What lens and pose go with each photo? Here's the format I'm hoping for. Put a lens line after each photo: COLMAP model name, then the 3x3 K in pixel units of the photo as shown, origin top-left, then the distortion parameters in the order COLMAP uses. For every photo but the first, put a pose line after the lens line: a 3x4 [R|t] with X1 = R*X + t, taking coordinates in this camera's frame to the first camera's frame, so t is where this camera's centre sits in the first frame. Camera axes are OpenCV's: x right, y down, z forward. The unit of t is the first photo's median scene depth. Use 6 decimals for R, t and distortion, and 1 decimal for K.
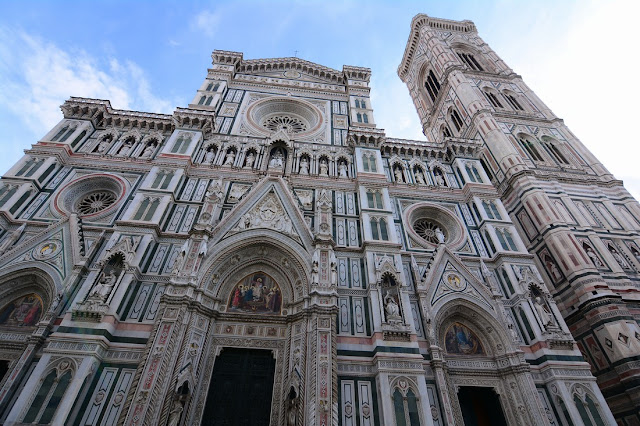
lens RADIAL K [[310.4, 0, 320.0], [0, 310.4, 213.0], [0, 0, 1]] dist [-0.001931, -0.012812]
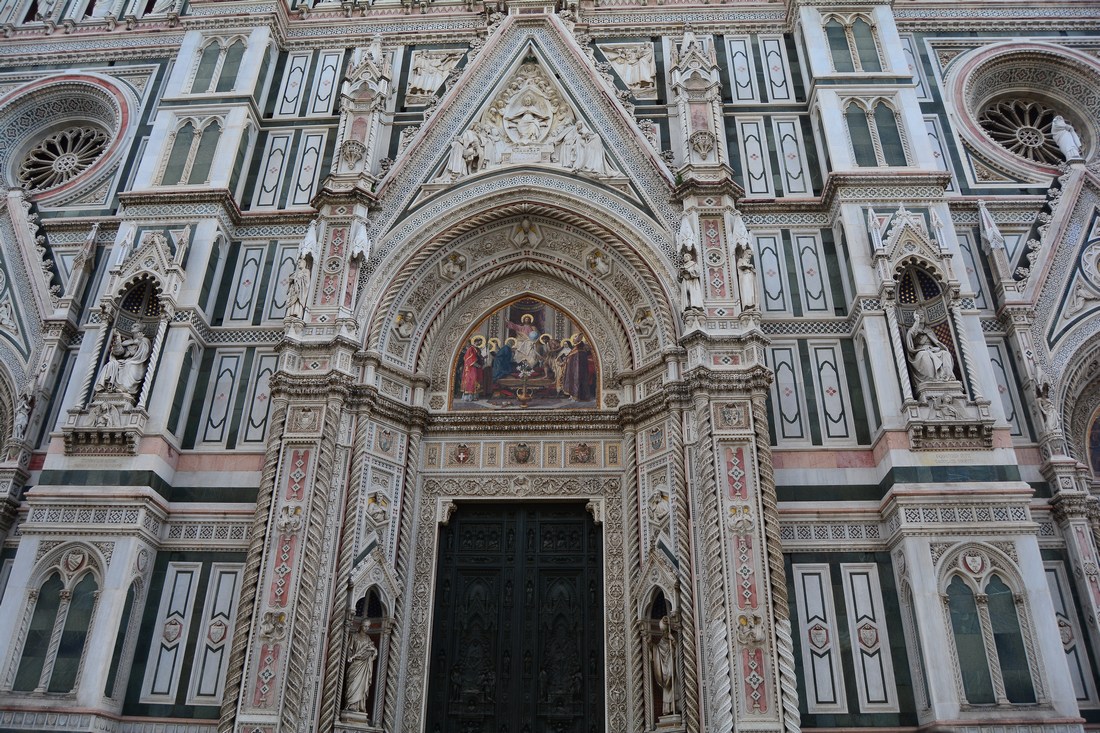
lens RADIAL K [[867.2, 0, 550.0], [0, 867.2, 366.5], [0, 0, 1]] dist [-0.080318, 0.015742]
pose [[0.986195, -0.080122, -0.144915, -0.038178], [0.111517, 0.968292, 0.223551, 0.060231], [0.122409, -0.236625, 0.963859, 0.063719]]
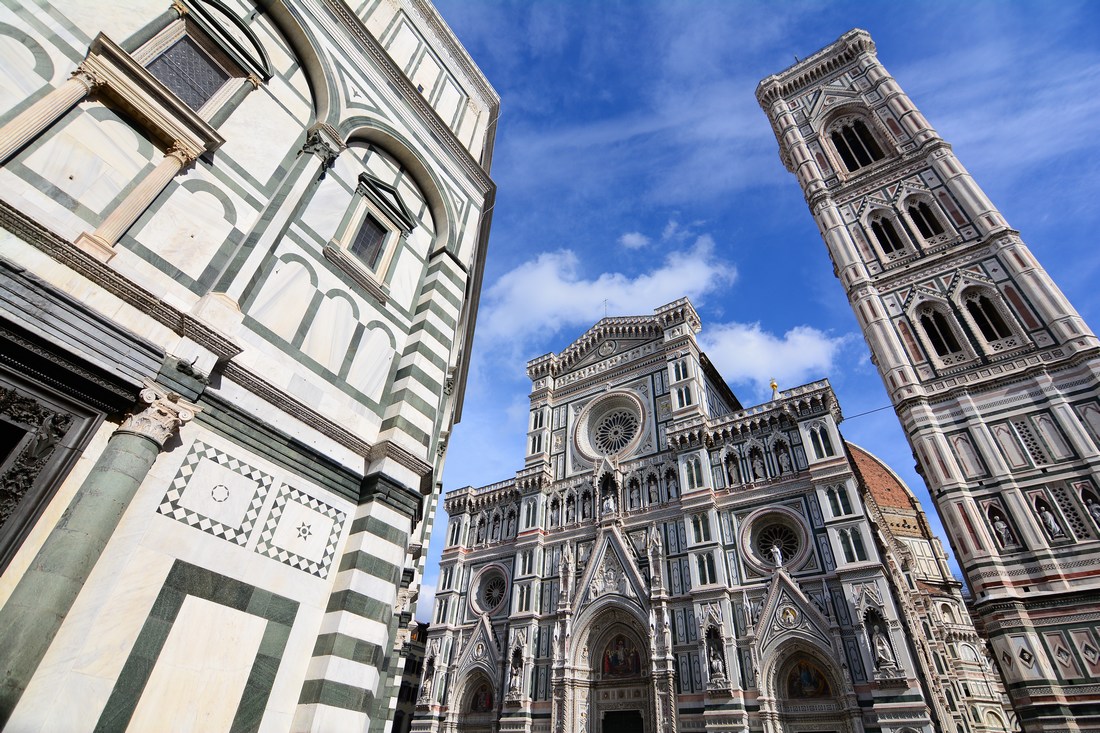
lens RADIAL K [[533.6, 0, 550.0], [0, 533.6, 366.5], [0, 0, 1]] dist [-0.001931, -0.012812]
pose [[0.760467, -0.399712, -0.511781, 1.131307], [0.410509, 0.906568, -0.098065, -0.690597], [0.503162, -0.135516, 0.853500, -0.746056]]
